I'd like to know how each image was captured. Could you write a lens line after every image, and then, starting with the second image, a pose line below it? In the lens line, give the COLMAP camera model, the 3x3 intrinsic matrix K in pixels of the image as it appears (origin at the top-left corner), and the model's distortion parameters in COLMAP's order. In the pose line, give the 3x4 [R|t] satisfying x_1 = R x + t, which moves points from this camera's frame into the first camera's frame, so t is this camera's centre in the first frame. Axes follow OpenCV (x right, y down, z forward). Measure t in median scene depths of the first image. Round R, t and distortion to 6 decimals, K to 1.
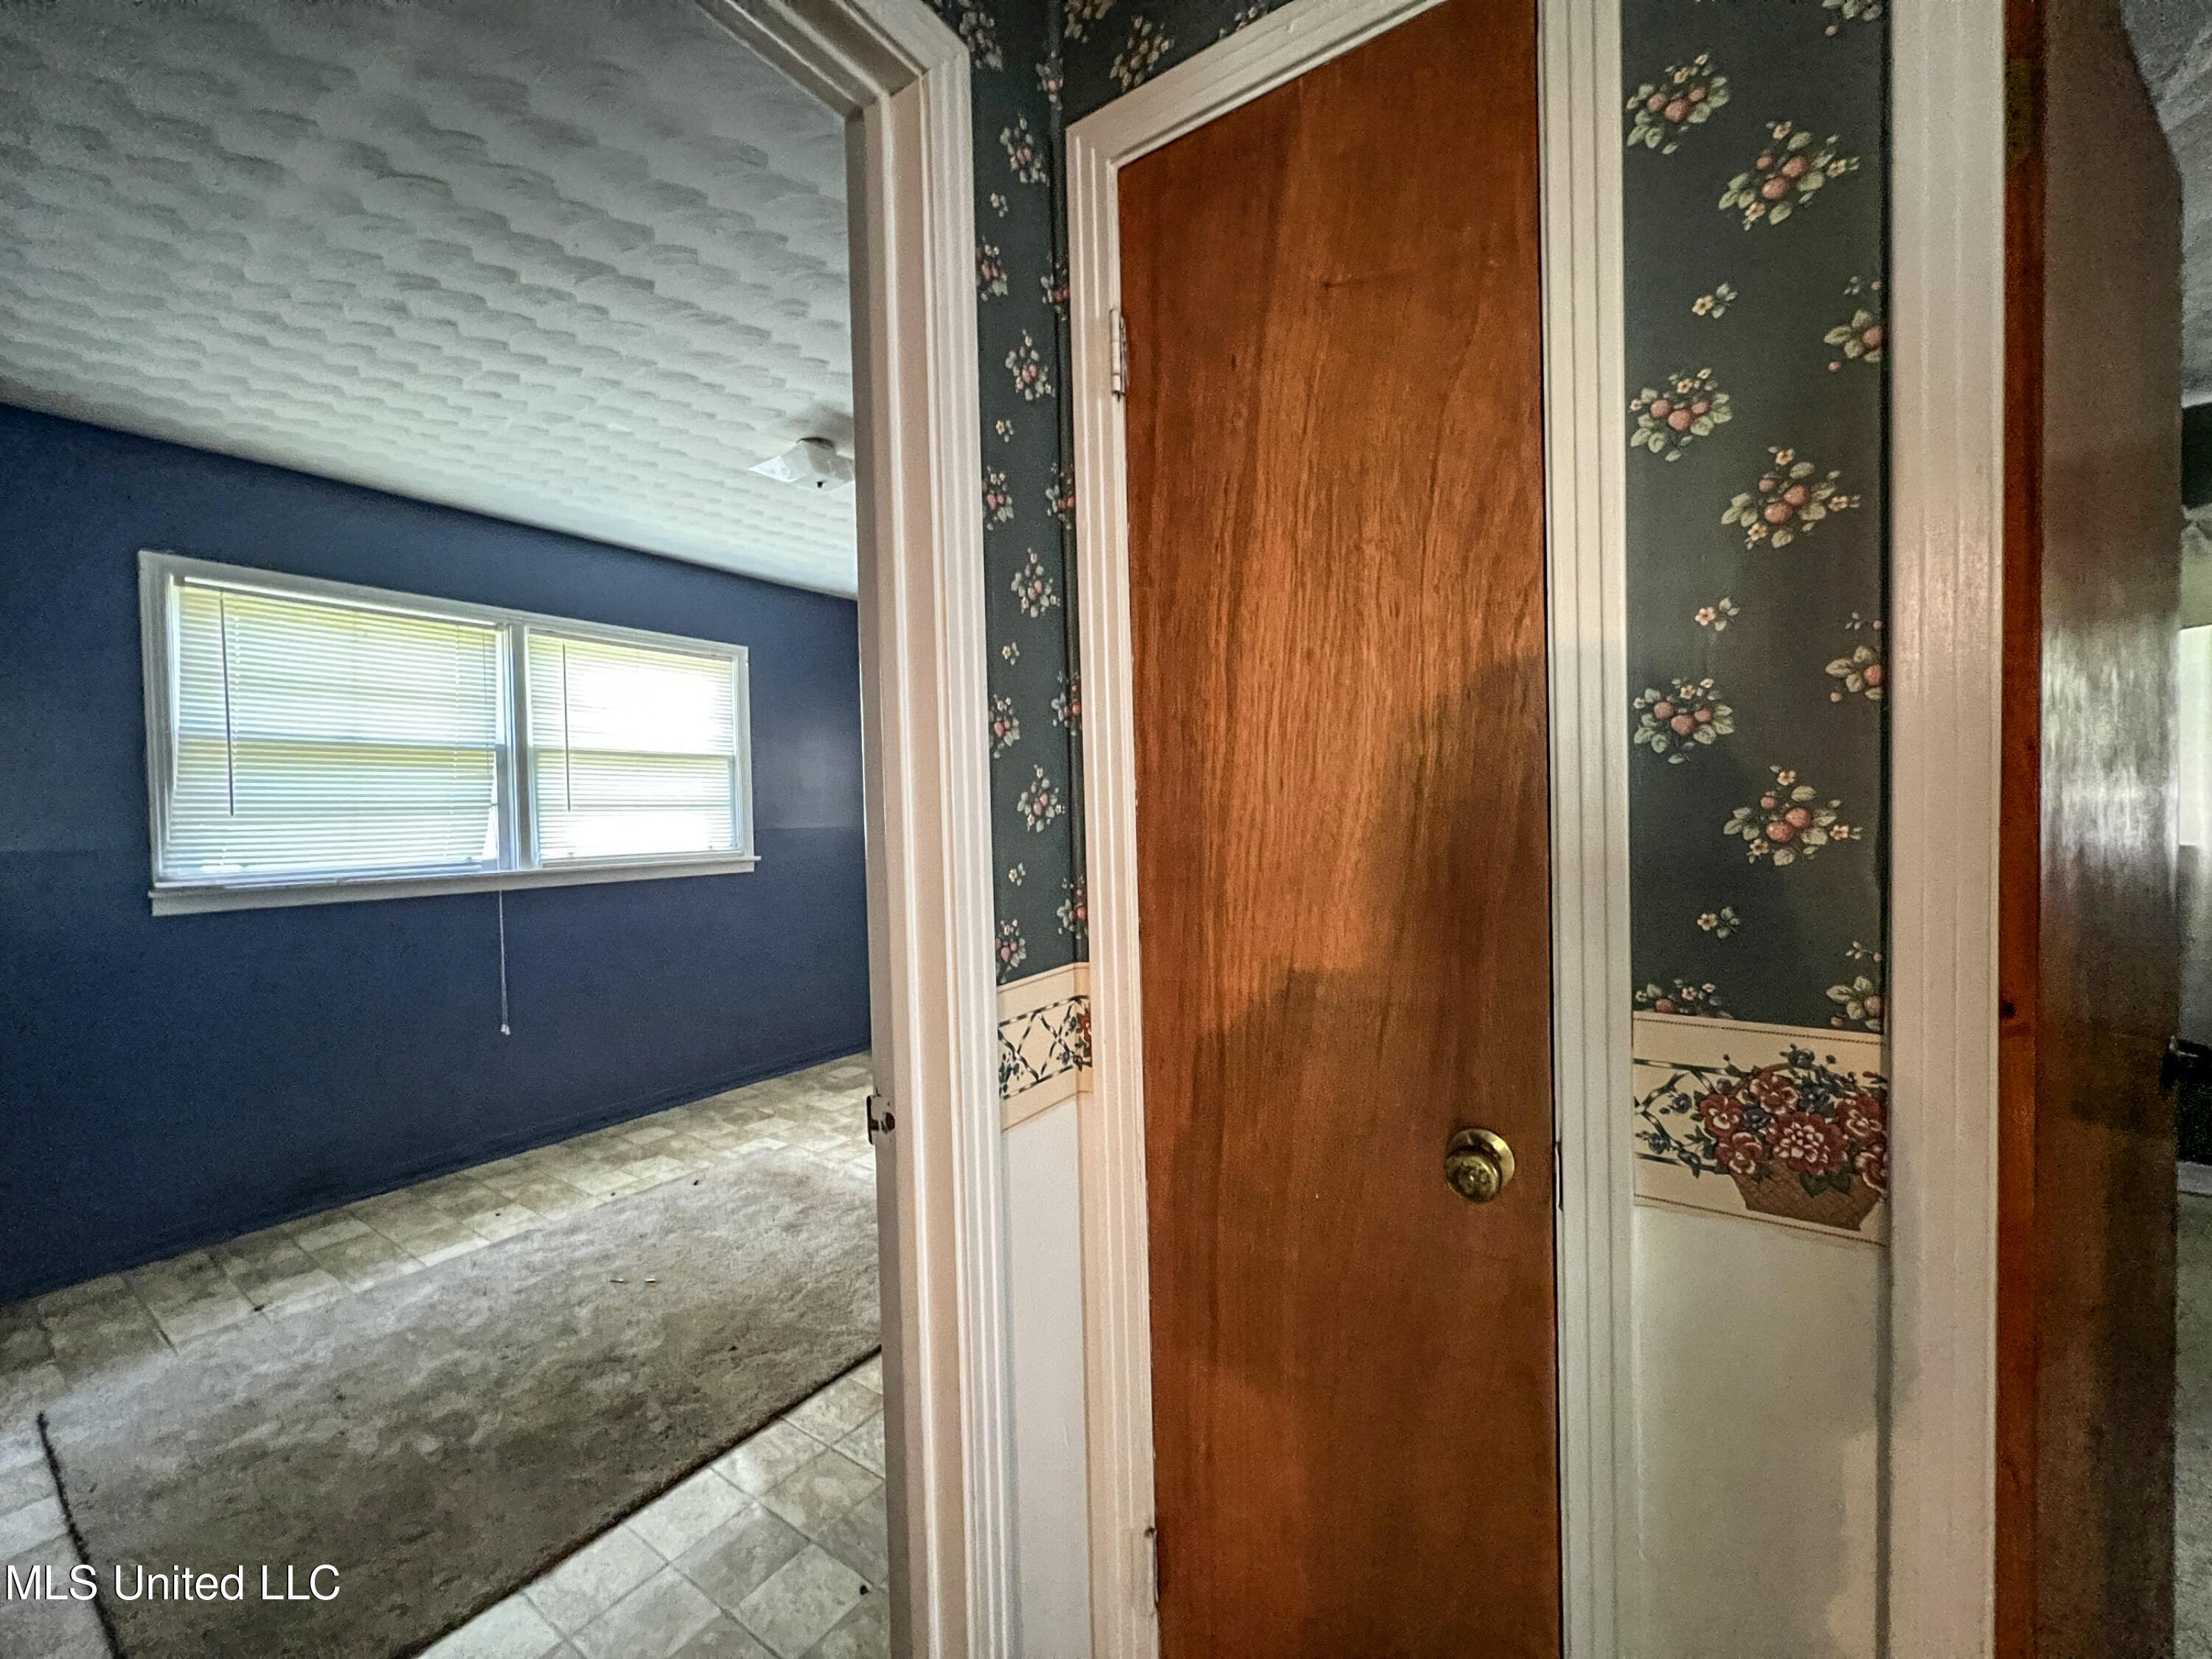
lens RADIAL K [[886.5, 0, 1101.9], [0, 886.5, 831.1], [0, 0, 1]] dist [-0.002457, 0.000514]
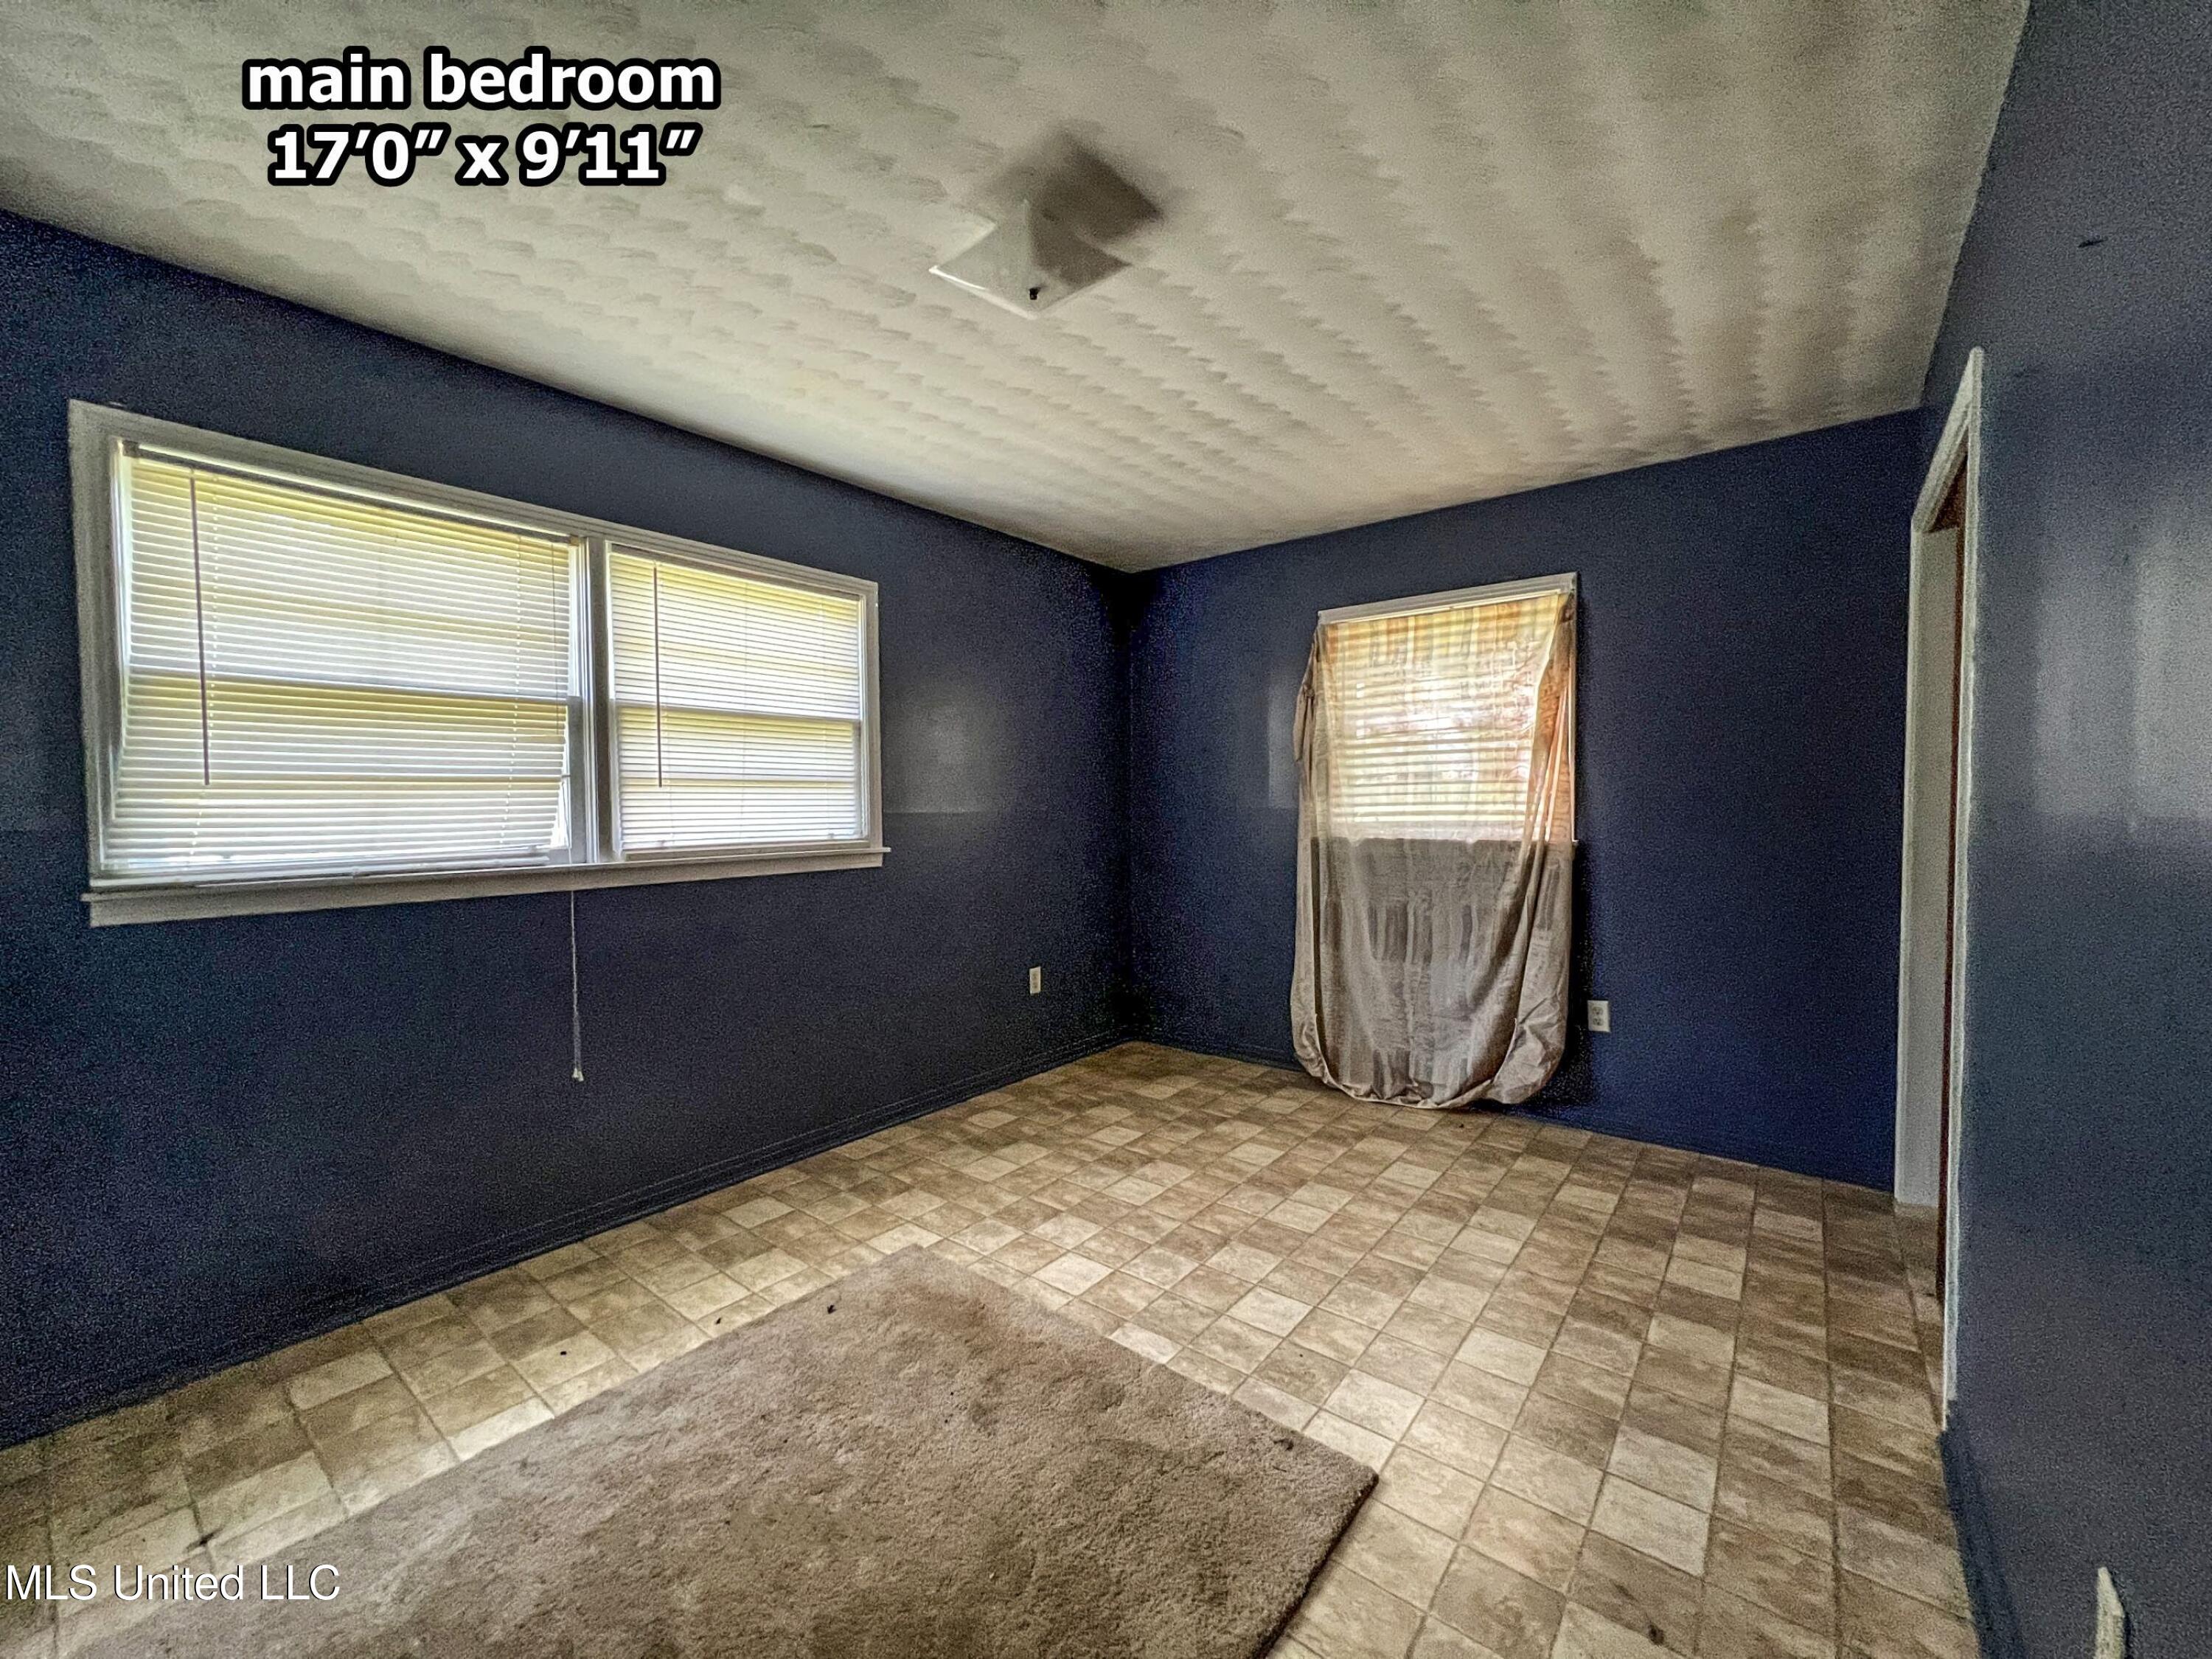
lens RADIAL K [[886.5, 0, 1102.6], [0, 886.5, 830.2], [0, 0, 1]] dist [-0.002457, 0.000514]
pose [[0.997441, 0.015763, -0.069736, -0.189106], [-0.014714, 0.999771, 0.015536, -0.002975], [0.069965, -0.014470, 0.997445, 0.298720]]
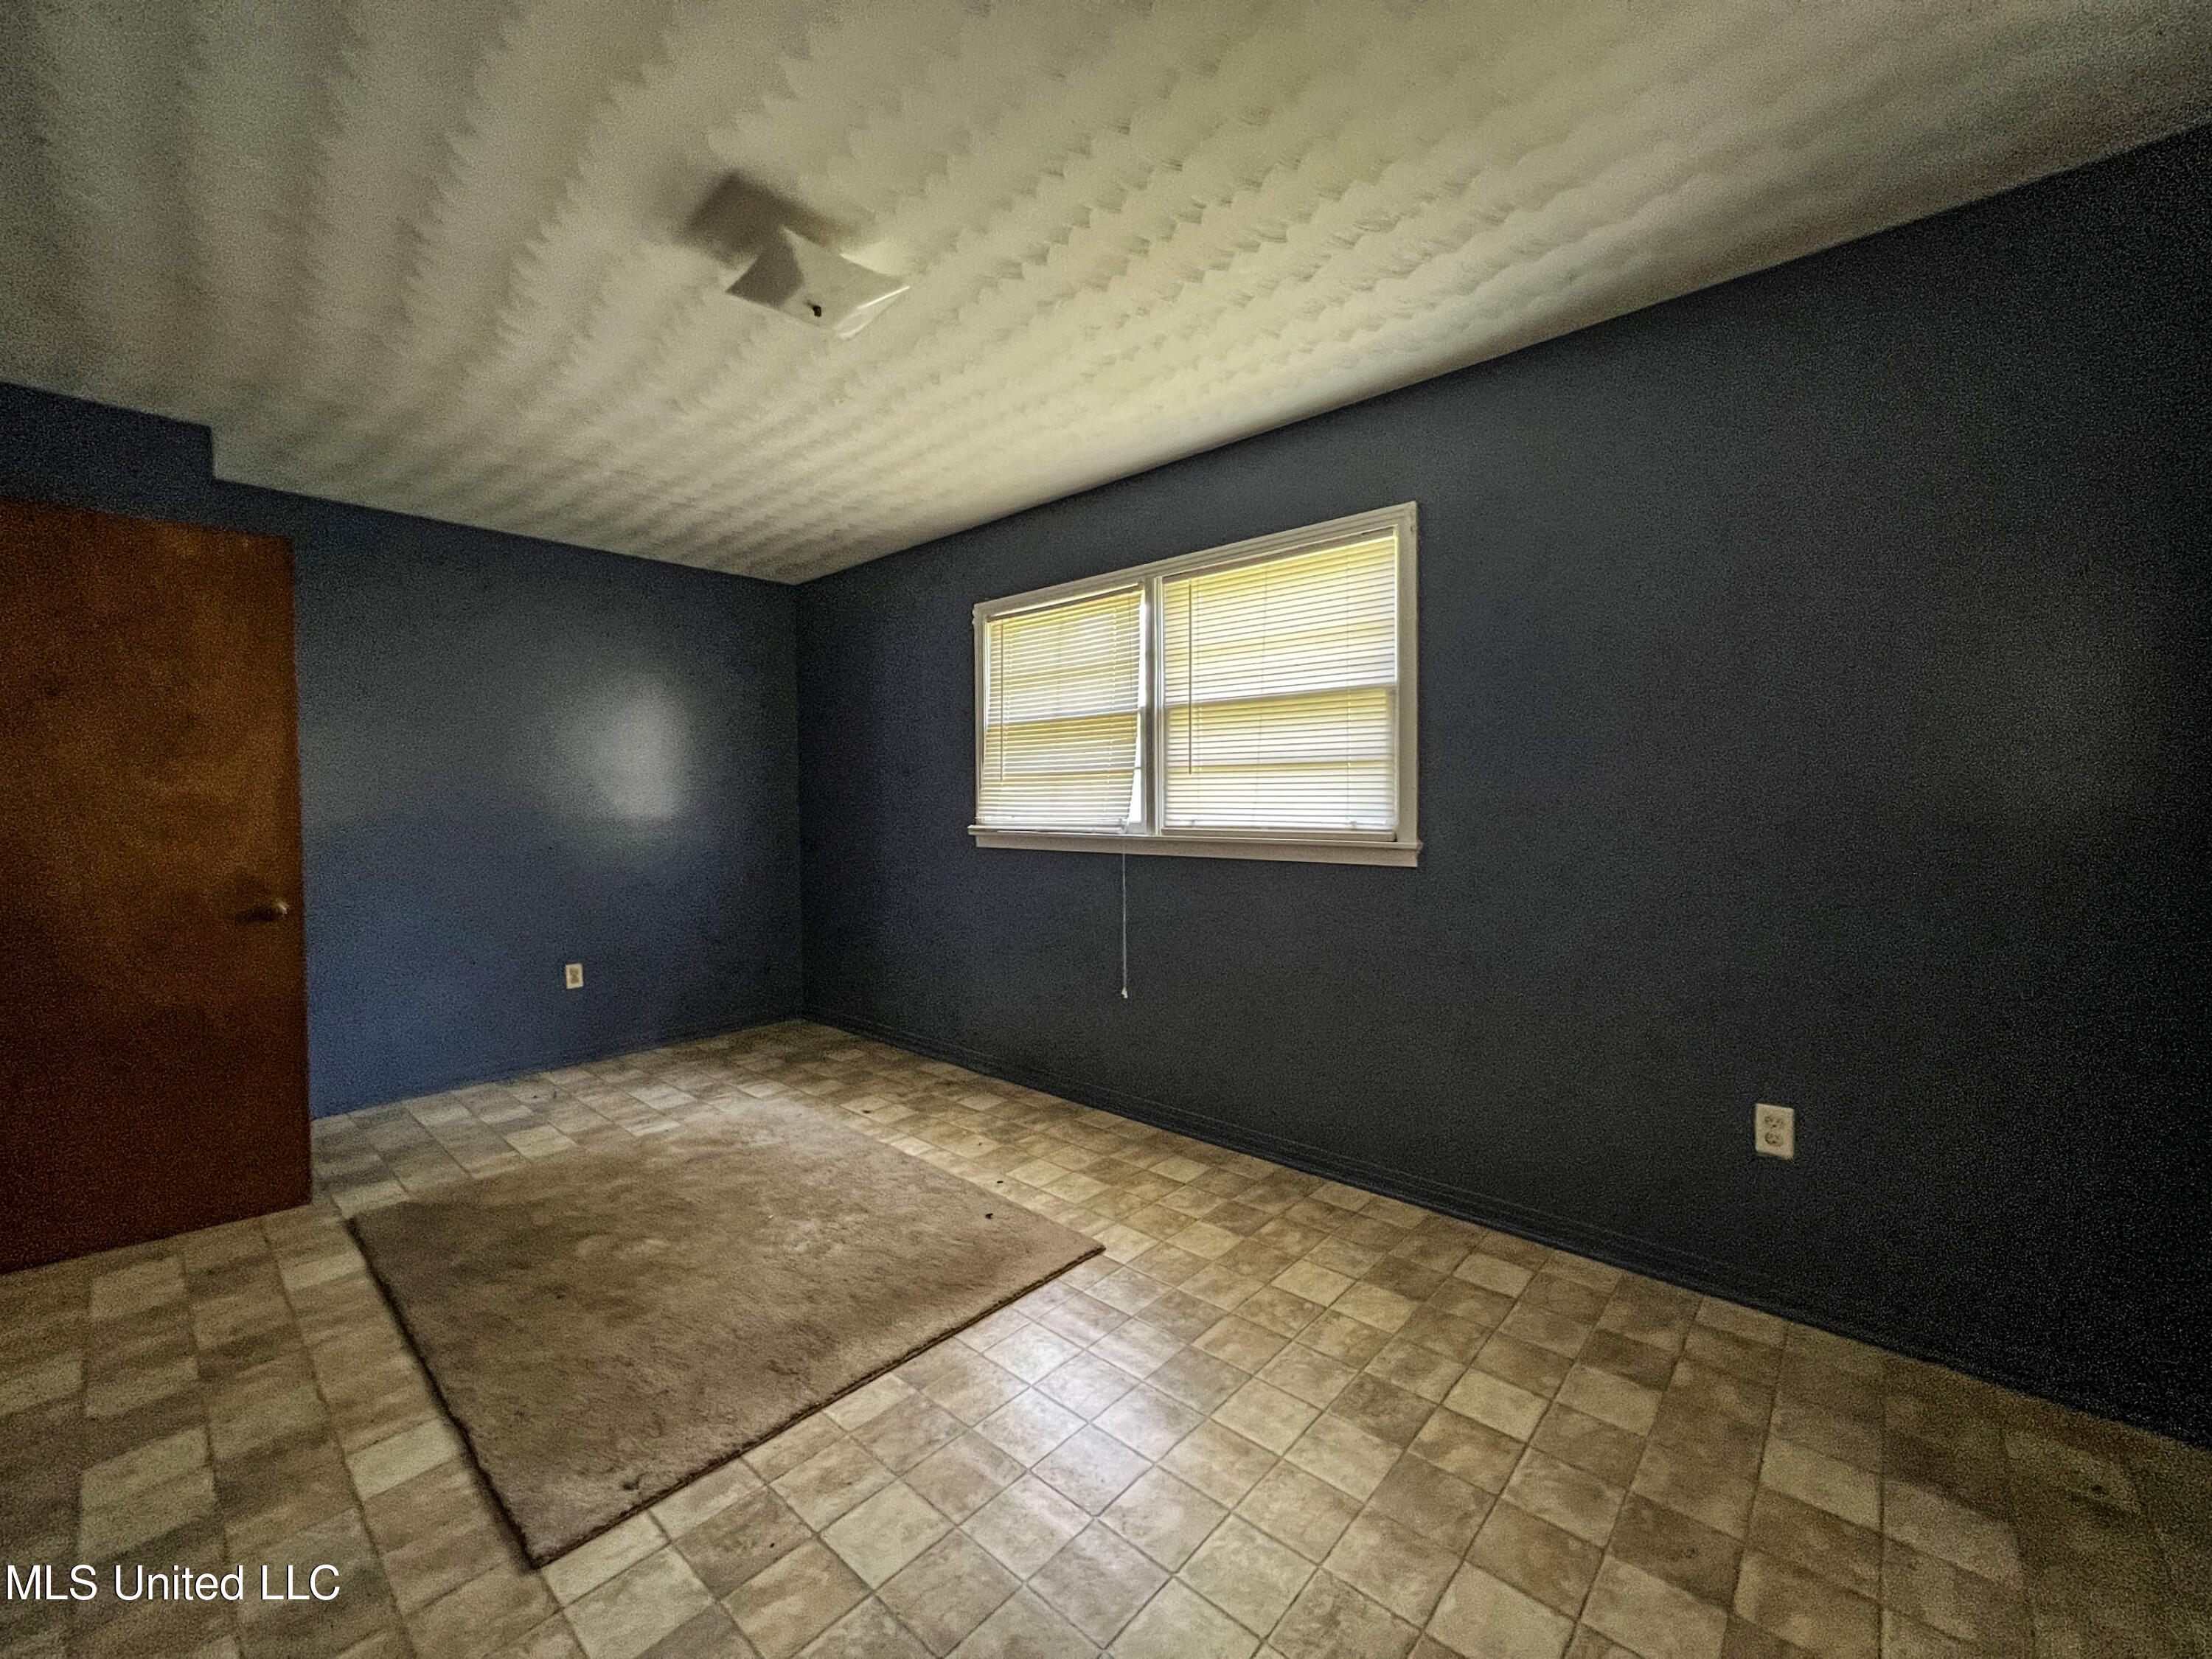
lens RADIAL K [[886.5, 0, 1101.4], [0, 886.5, 827.8], [0, 0, 1]] dist [-0.002457, 0.000514]
pose [[-0.129924, 0.053724, -0.990067, 0.332703], [-0.007660, 0.998447, 0.055184, -0.019028], [0.991494, 0.014754, -0.129311, 1.167396]]
